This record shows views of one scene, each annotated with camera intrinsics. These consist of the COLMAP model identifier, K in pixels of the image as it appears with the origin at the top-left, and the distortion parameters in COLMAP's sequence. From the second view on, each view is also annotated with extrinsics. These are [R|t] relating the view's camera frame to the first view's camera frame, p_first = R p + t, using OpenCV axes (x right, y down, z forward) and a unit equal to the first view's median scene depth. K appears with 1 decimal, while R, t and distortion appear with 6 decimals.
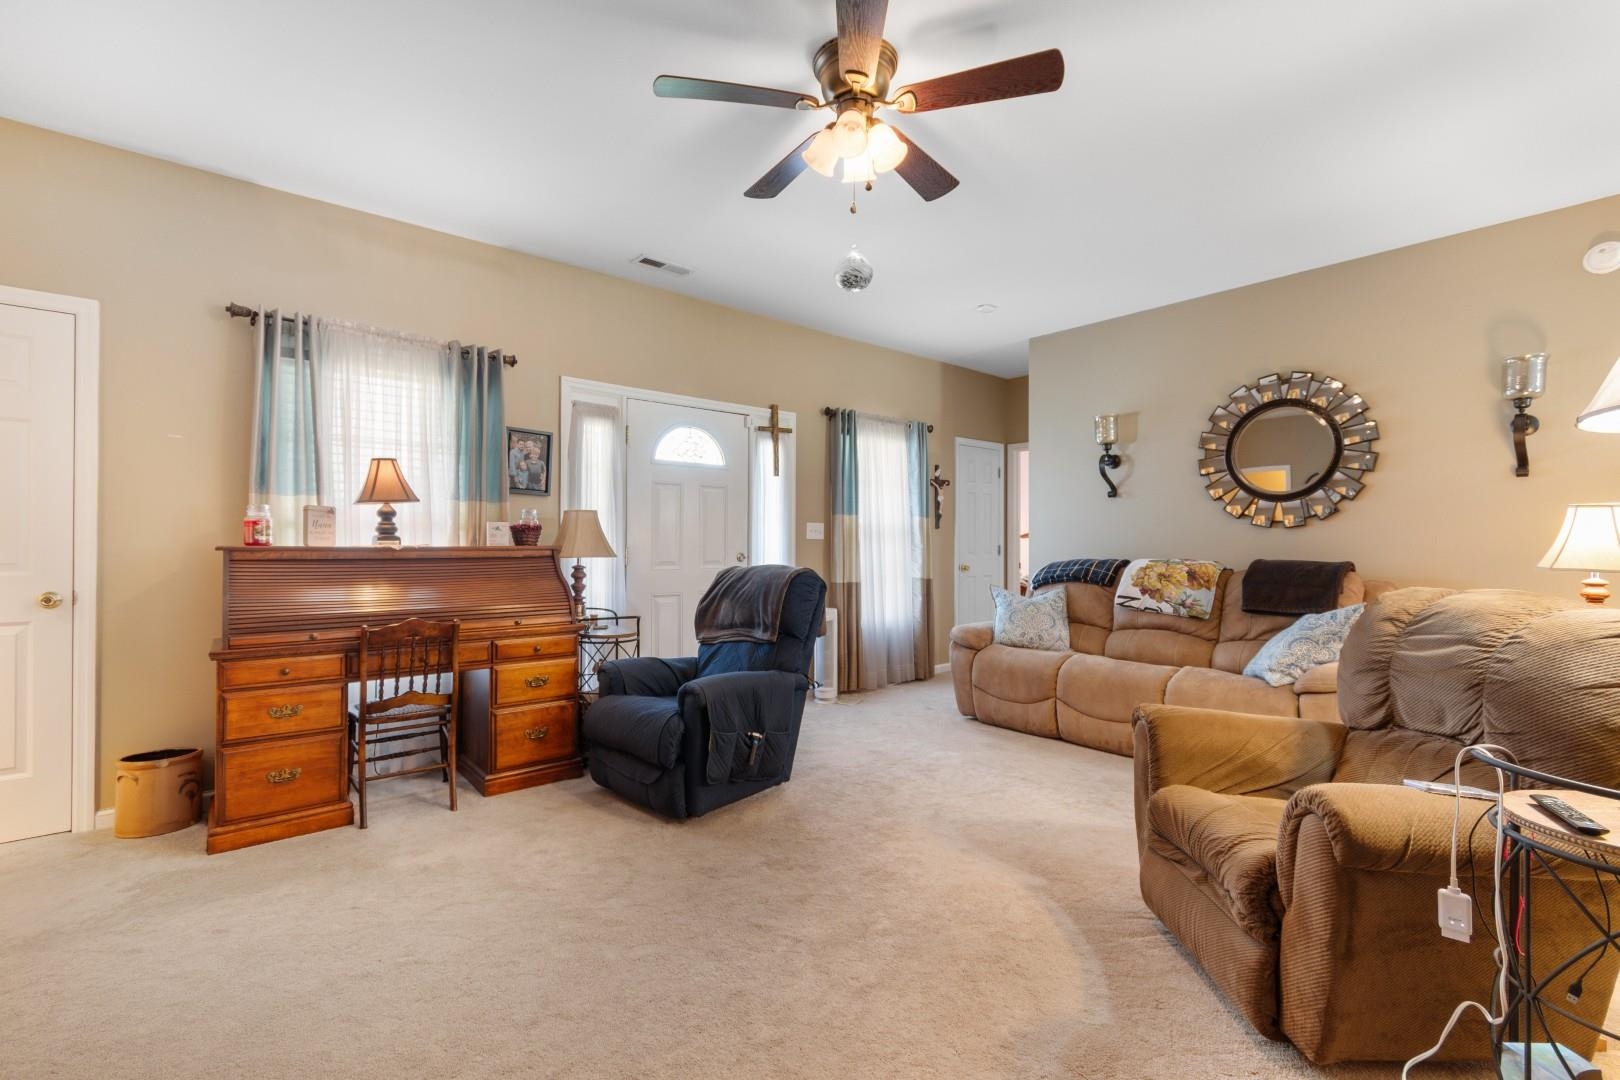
lens RADIAL K [[702.2, 0, 810.0], [0, 702.2, 540.0], [0, 0, 1]] dist [0.002011, 0.000056]
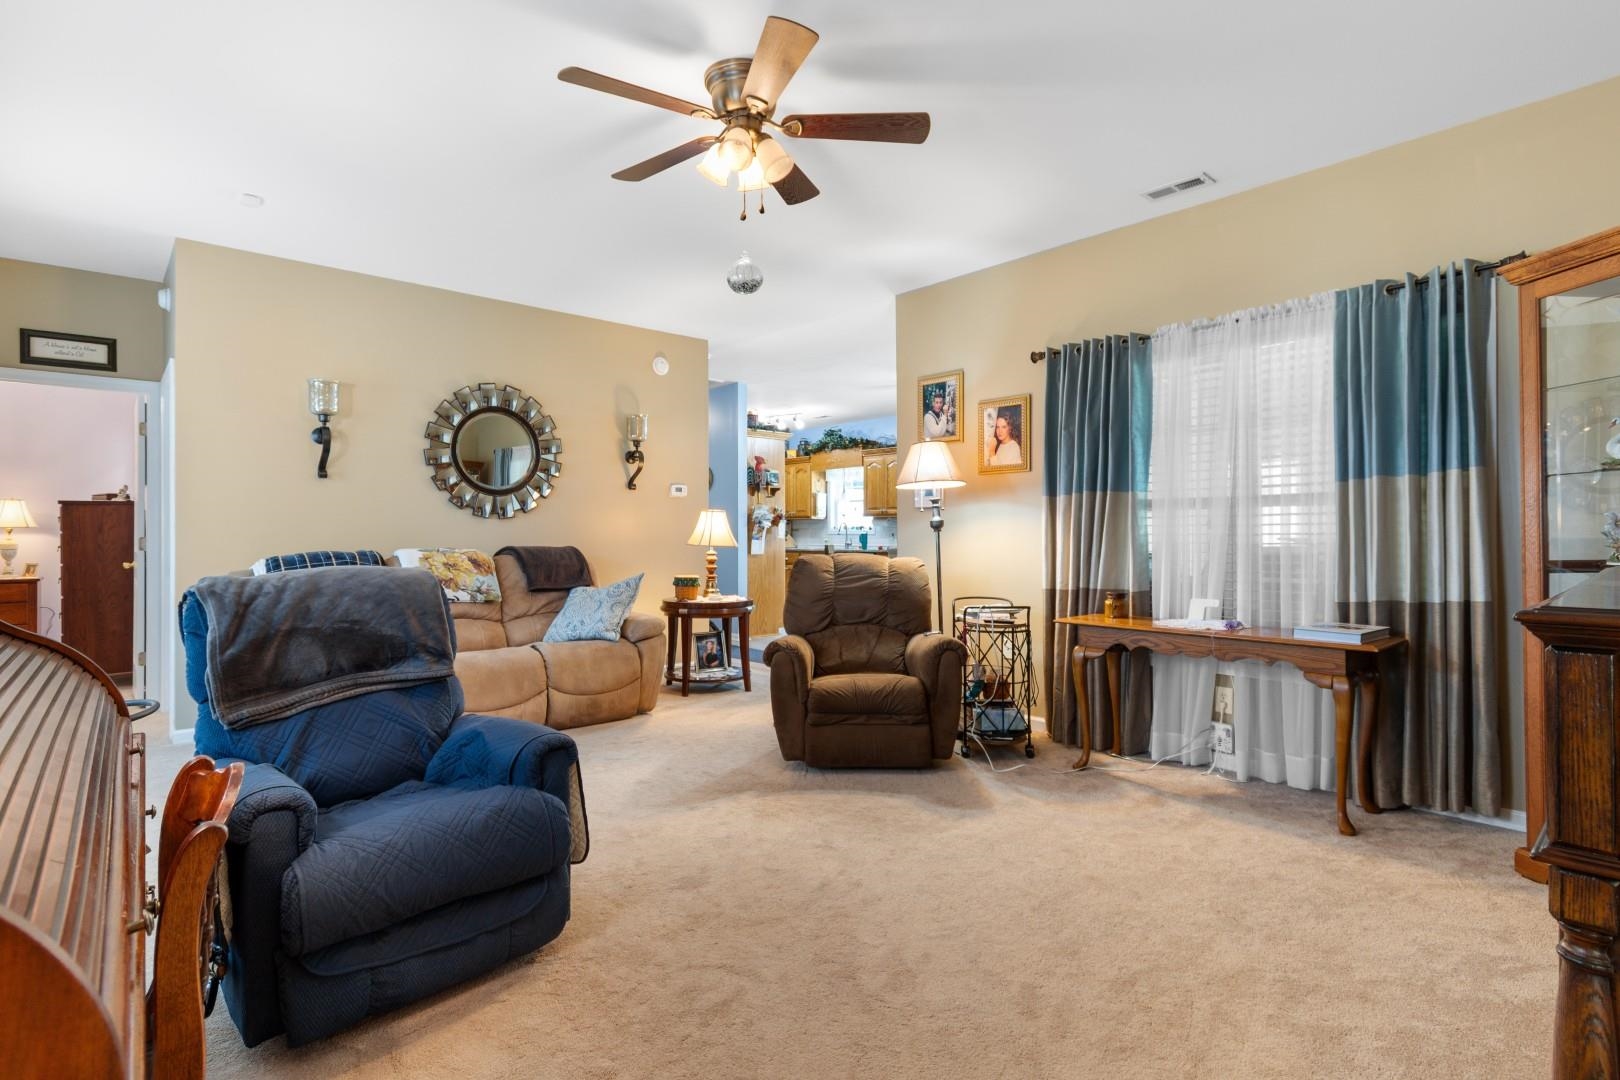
lens RADIAL K [[786.3, 0, 810.0], [0, 786.3, 540.0], [0, 0, 1]] dist [0.001222, 0.000280]
pose [[-0.004186, -0.010508, 0.999936, -0.678989], [-0.003081, 0.999940, 0.010495, 0.002430], [-0.999986, -0.003037, -0.004218, 0.545233]]
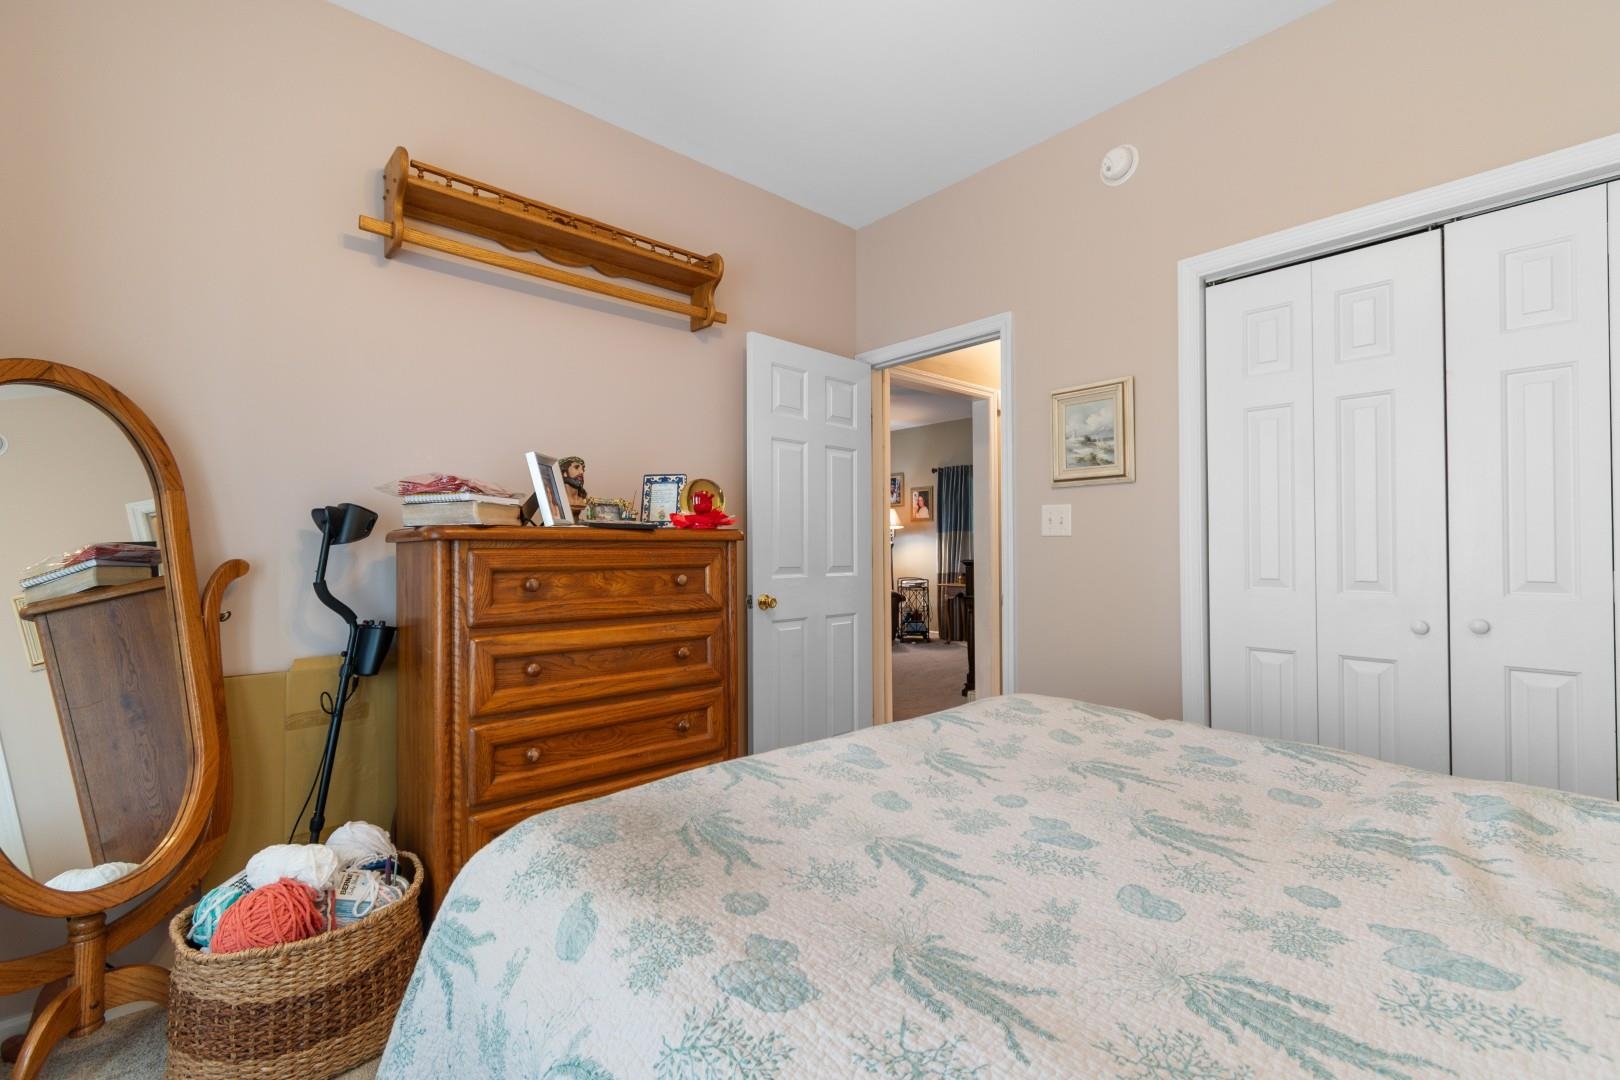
lens RADIAL K [[702.2, 0, 810.0], [0, 702.2, 540.0], [0, 0, 1]] dist [0.002011, 0.000056]
pose [[-0.012350, 0.020054, 0.999723, -1.794429], [-0.002541, 0.999795, -0.020087, 0.020828], [-0.999921, -0.002788, -0.012297, 0.642979]]
